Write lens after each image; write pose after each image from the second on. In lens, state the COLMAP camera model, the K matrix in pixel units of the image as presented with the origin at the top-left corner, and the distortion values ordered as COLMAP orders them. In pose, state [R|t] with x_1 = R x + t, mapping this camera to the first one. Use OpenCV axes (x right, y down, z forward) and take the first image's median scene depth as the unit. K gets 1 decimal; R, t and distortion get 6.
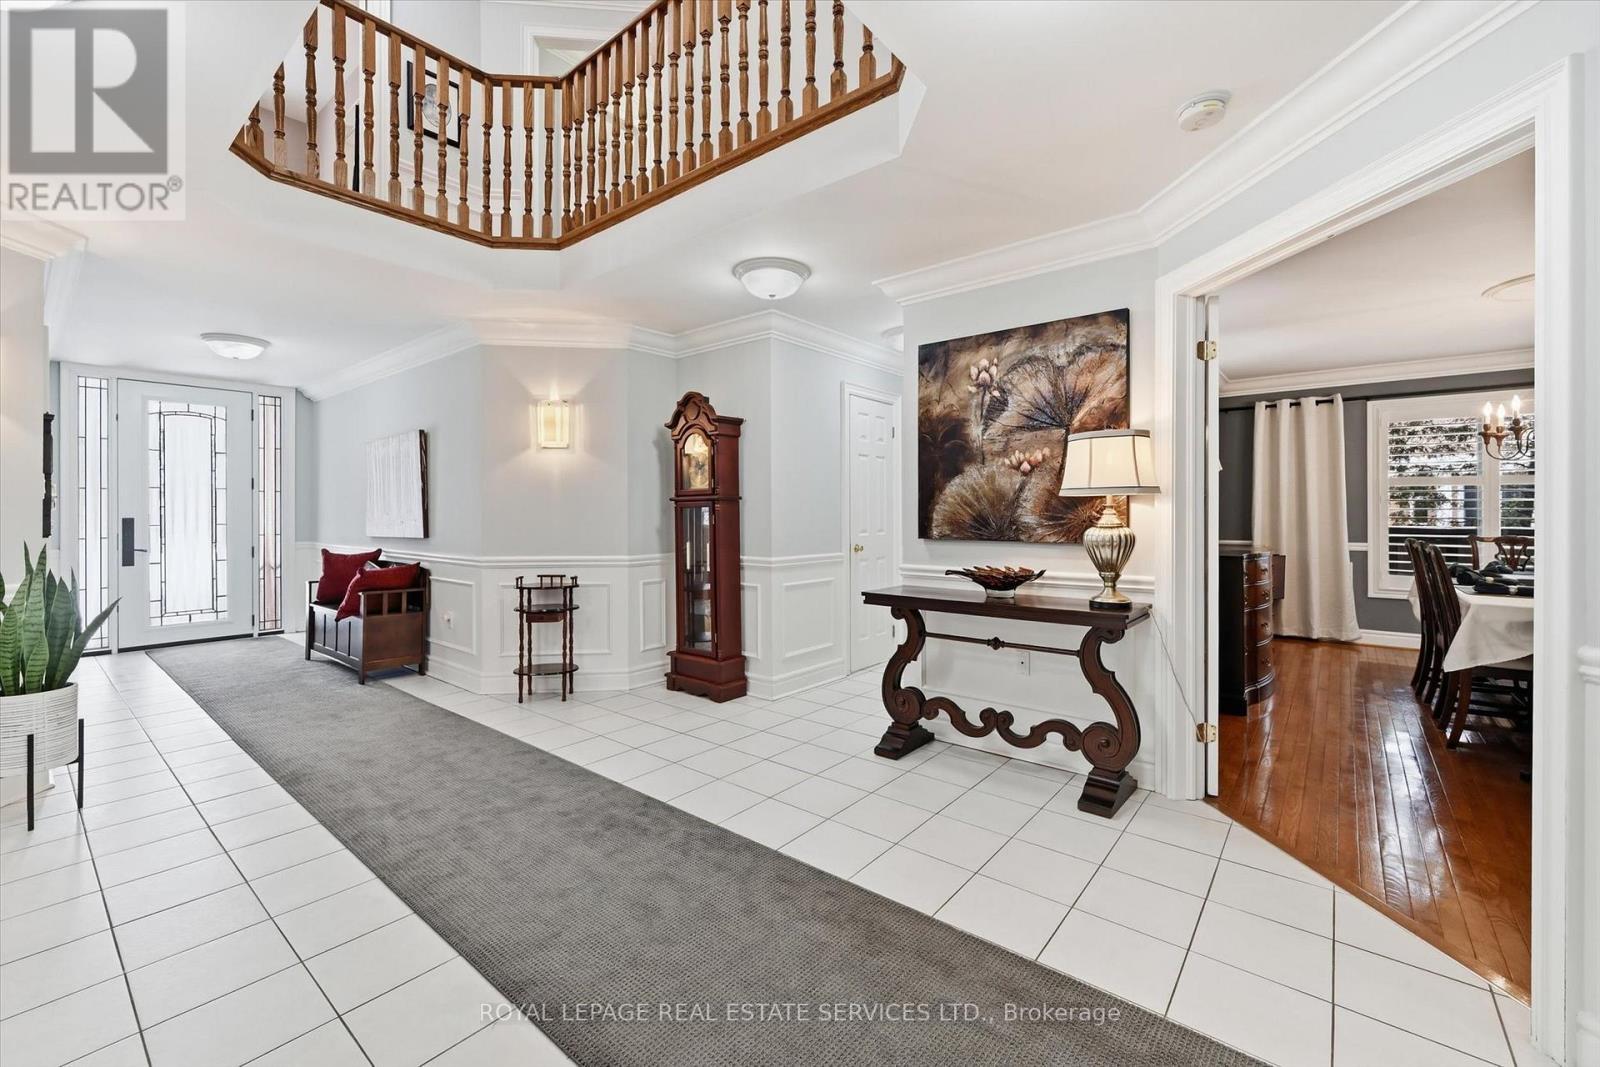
lens RADIAL K [[669.5, 0, 810.5], [0, 669.5, 514.3], [0, 0, 1]] dist [0.001105, 0.000372]
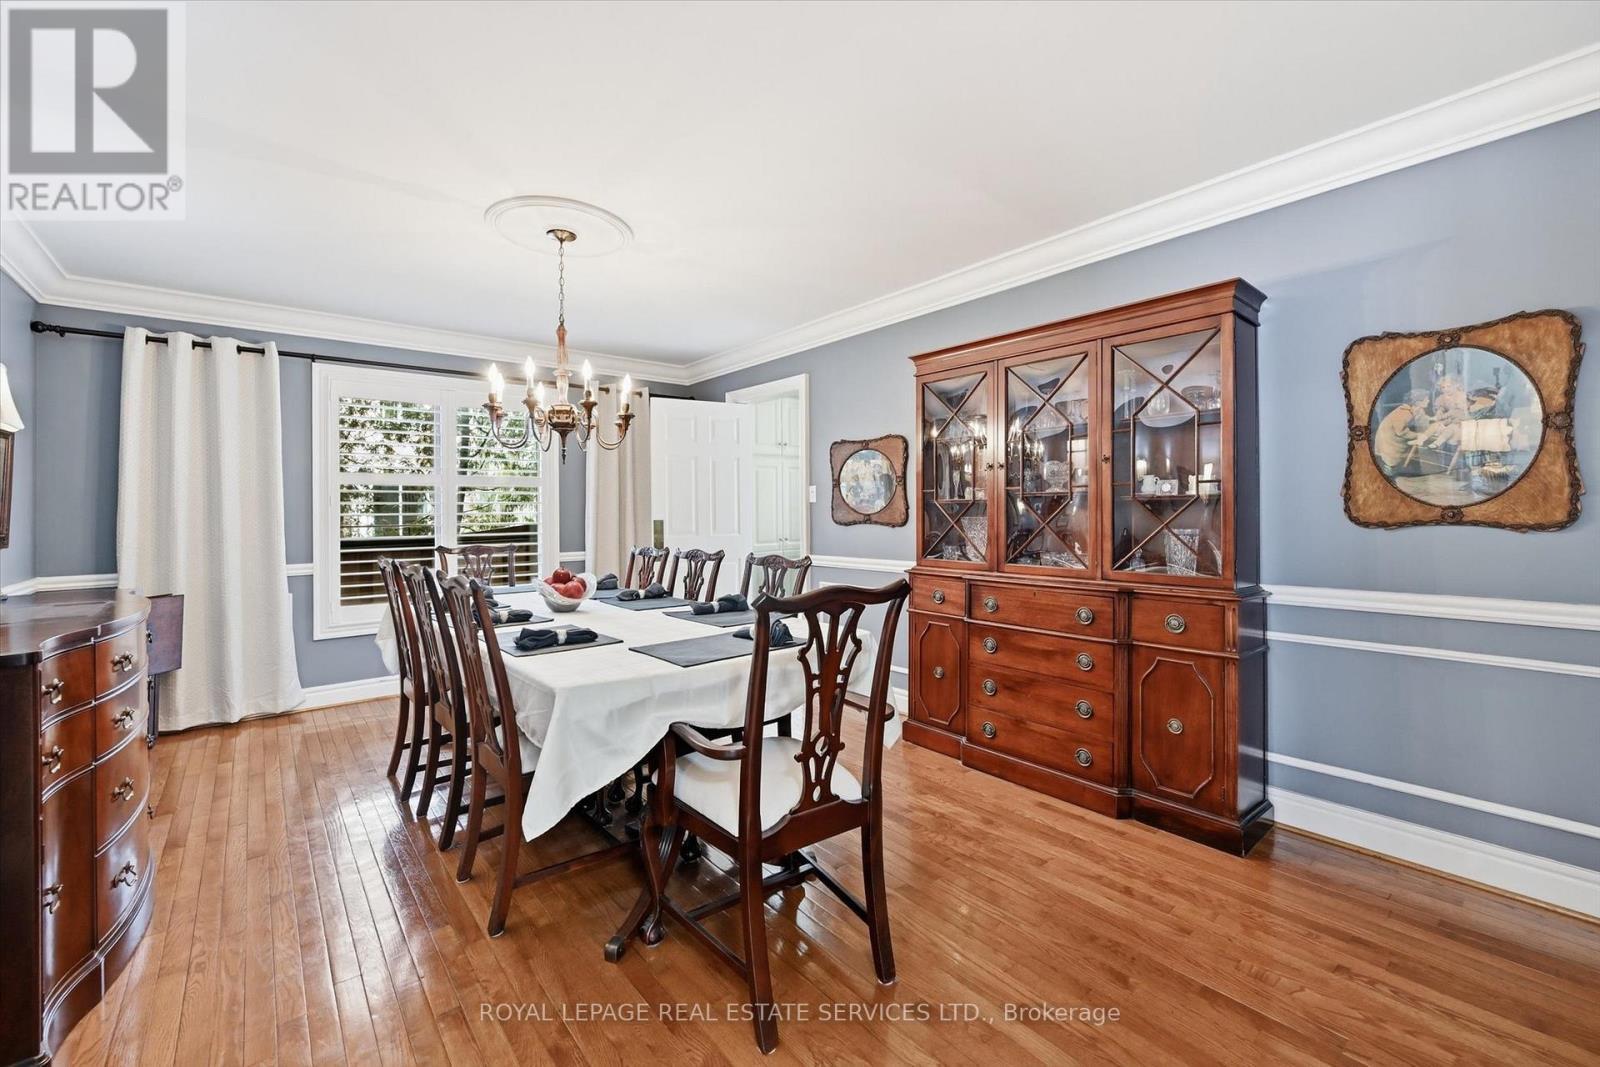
lens RADIAL K [[669.5, 0, 810.5], [0, 669.5, 514.3], [0, 0, 1]] dist [0.001105, 0.000372]
pose [[0.201522, 0.004758, 0.979472, 0.207248], [0.001885, 0.999984, -0.005245, -0.003390], [-0.979482, 0.002903, 0.201510, 0.290900]]
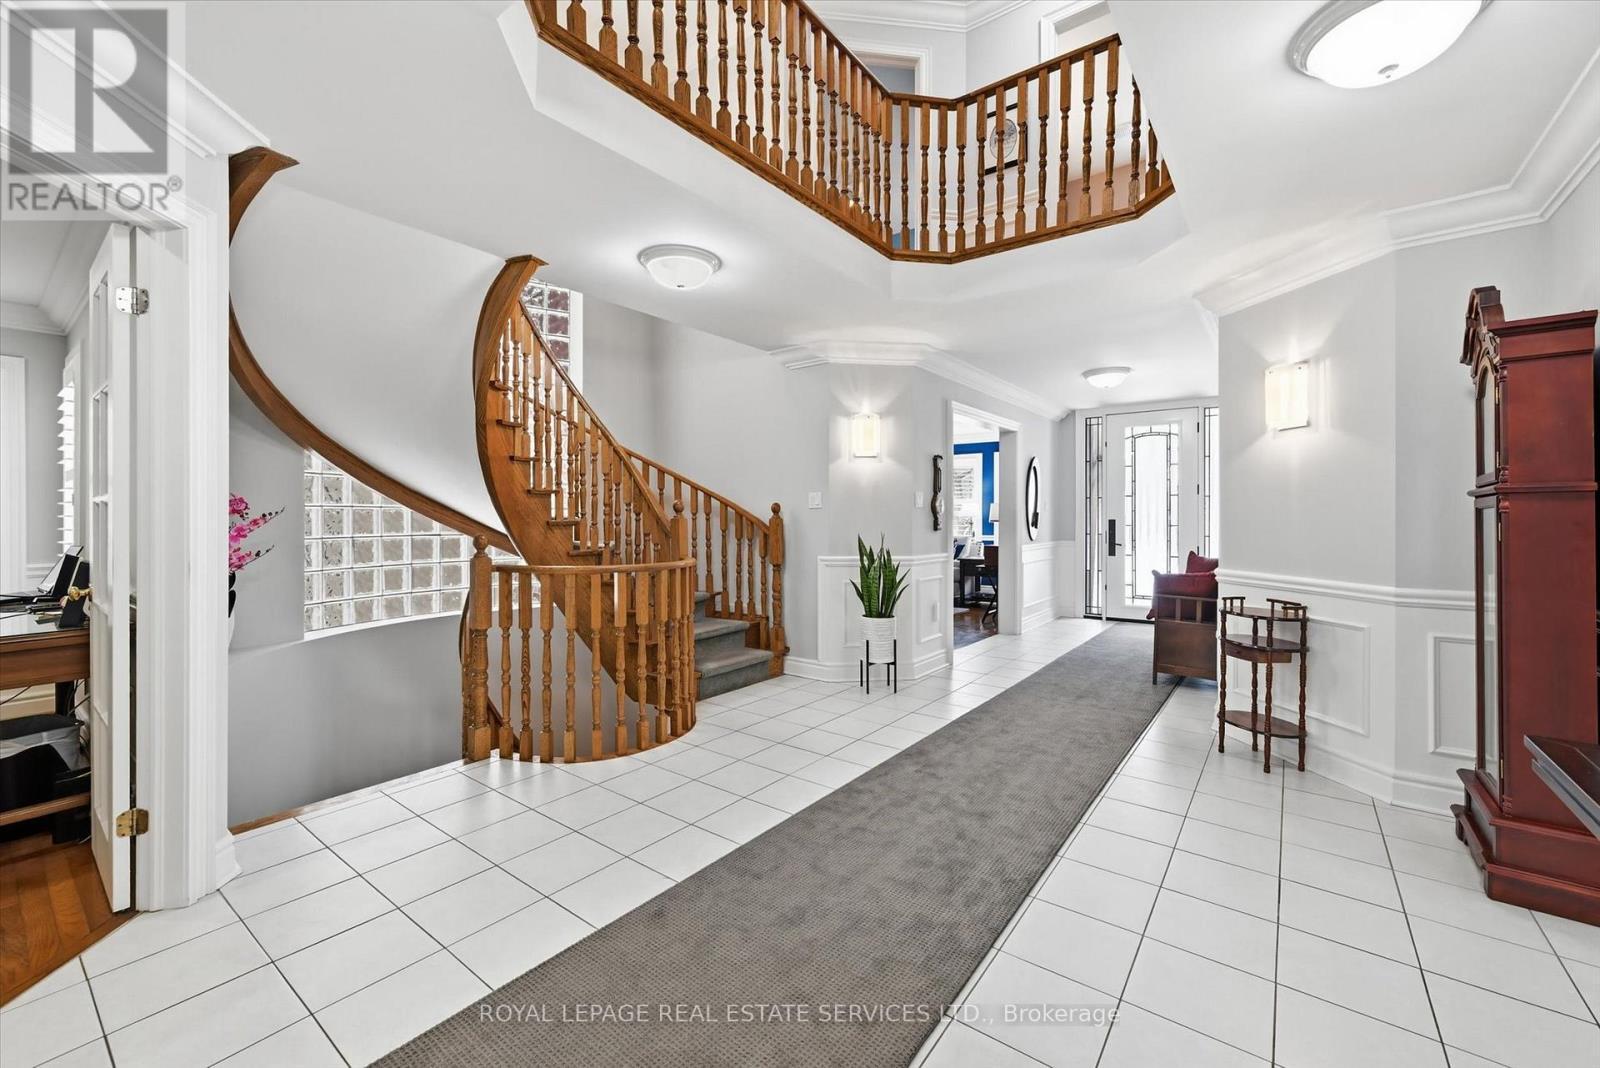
lens RADIAL K [[650.1, 0, 794.3], [0, 650.1, 513.3], [0, 0, 1]] dist [0.002323, 0.000237]
pose [[0.006554, -0.002457, -0.999976, 0.557935], [0.000251, 0.999997, -0.002456, -0.007574], [0.999978, -0.000235, 0.006554, 0.766031]]
